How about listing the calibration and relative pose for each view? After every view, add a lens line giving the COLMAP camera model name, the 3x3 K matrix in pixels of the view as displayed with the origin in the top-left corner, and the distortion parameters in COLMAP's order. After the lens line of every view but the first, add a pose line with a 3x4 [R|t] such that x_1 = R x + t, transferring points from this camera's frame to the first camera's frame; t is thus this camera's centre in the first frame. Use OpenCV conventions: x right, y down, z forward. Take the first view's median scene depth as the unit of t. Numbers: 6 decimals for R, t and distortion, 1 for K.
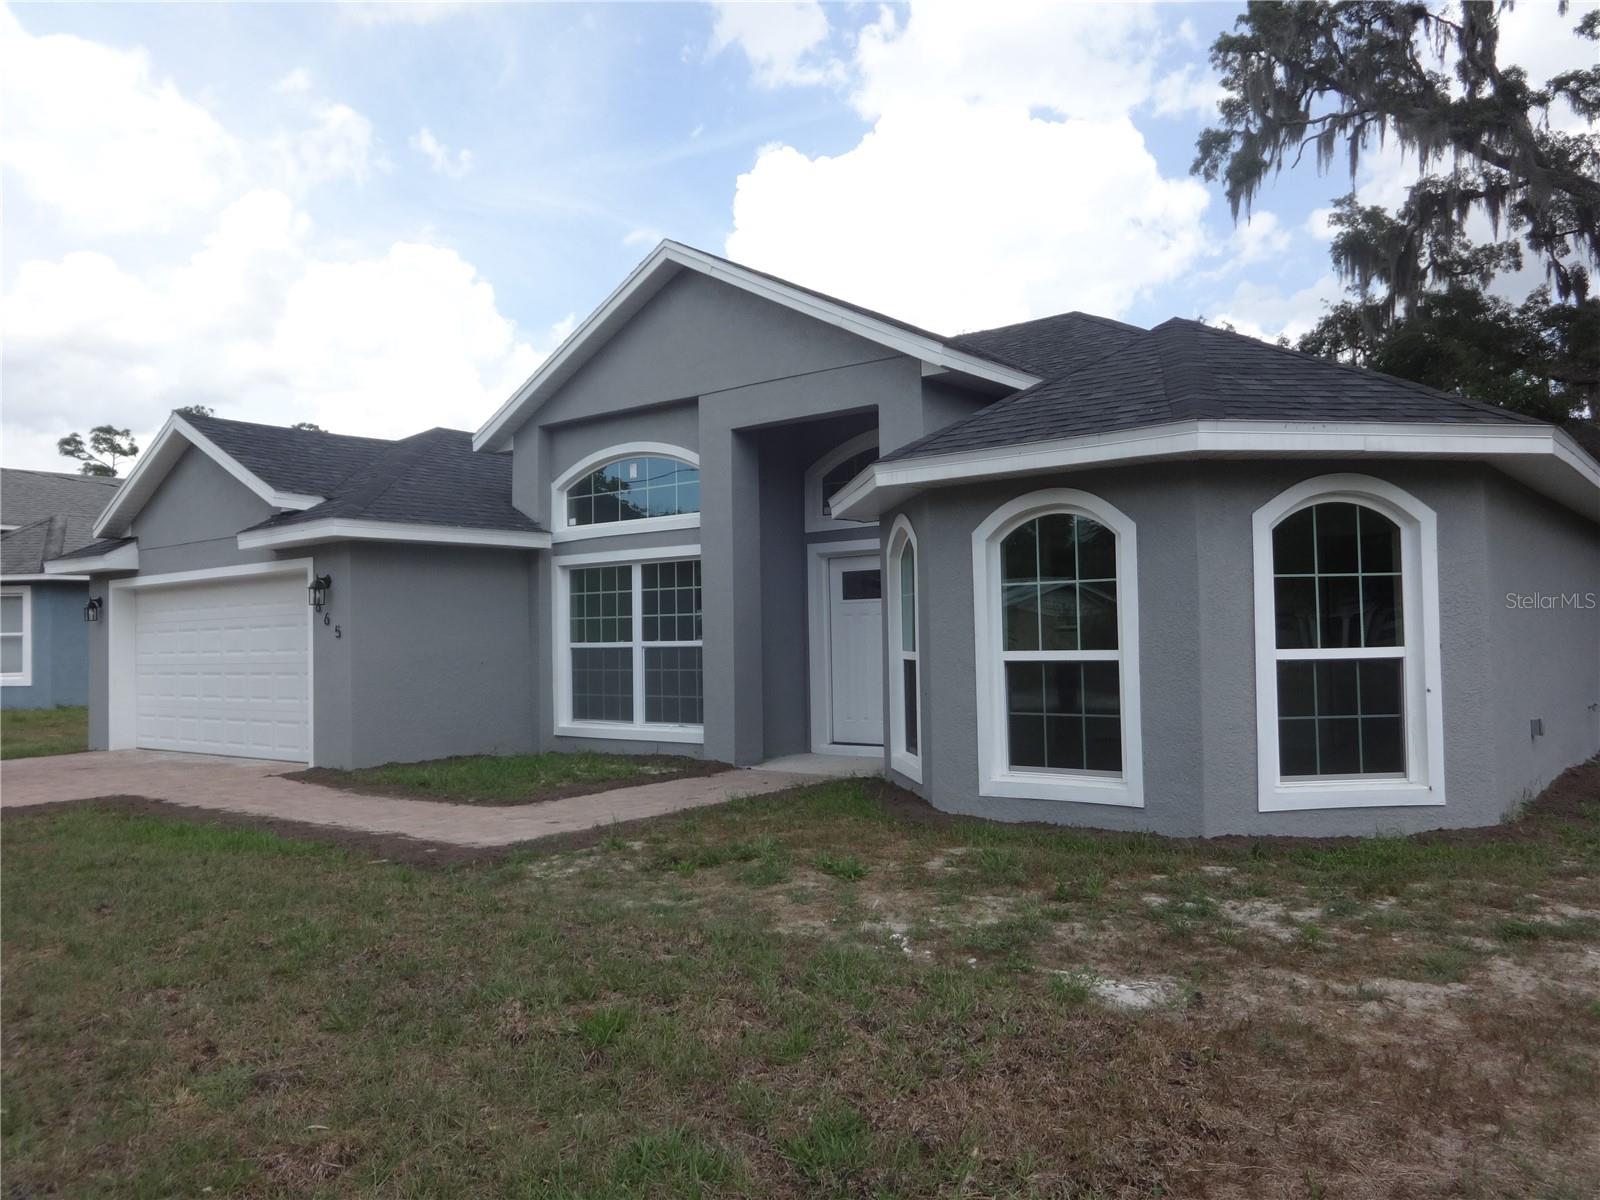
lens RADIAL K [[1202.9, 0, 800.0], [0, 1202.9, 600.0], [0, 0, 1]] dist [-0.017368, -0.000791]
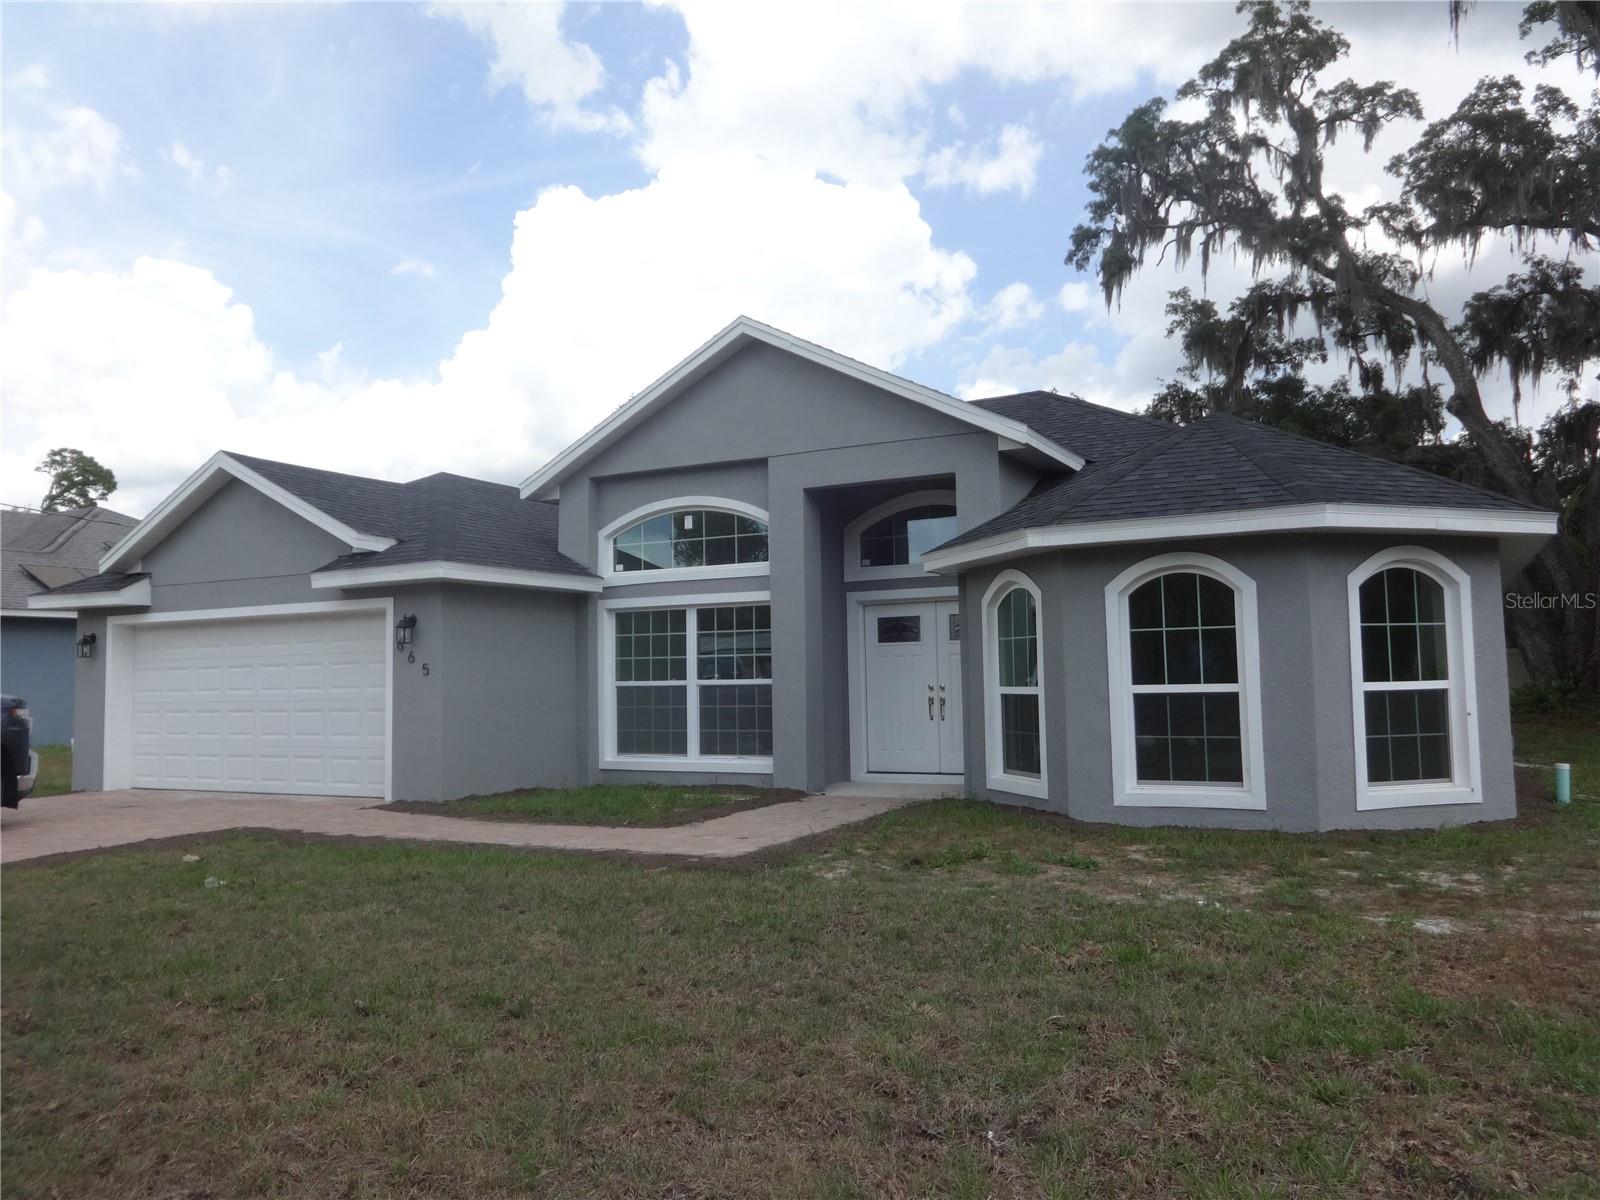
lens RADIAL K [[1203.5, 0, 797.2], [0, 1203.5, 592.9], [0, 0, 1]] dist [-0.032928, -0.003408]
pose [[0.983794, 0.015309, 0.178649, -0.227657], [-0.007431, 0.998974, -0.044680, 0.003904], [-0.179150, 0.042628, 0.982898, -0.076861]]
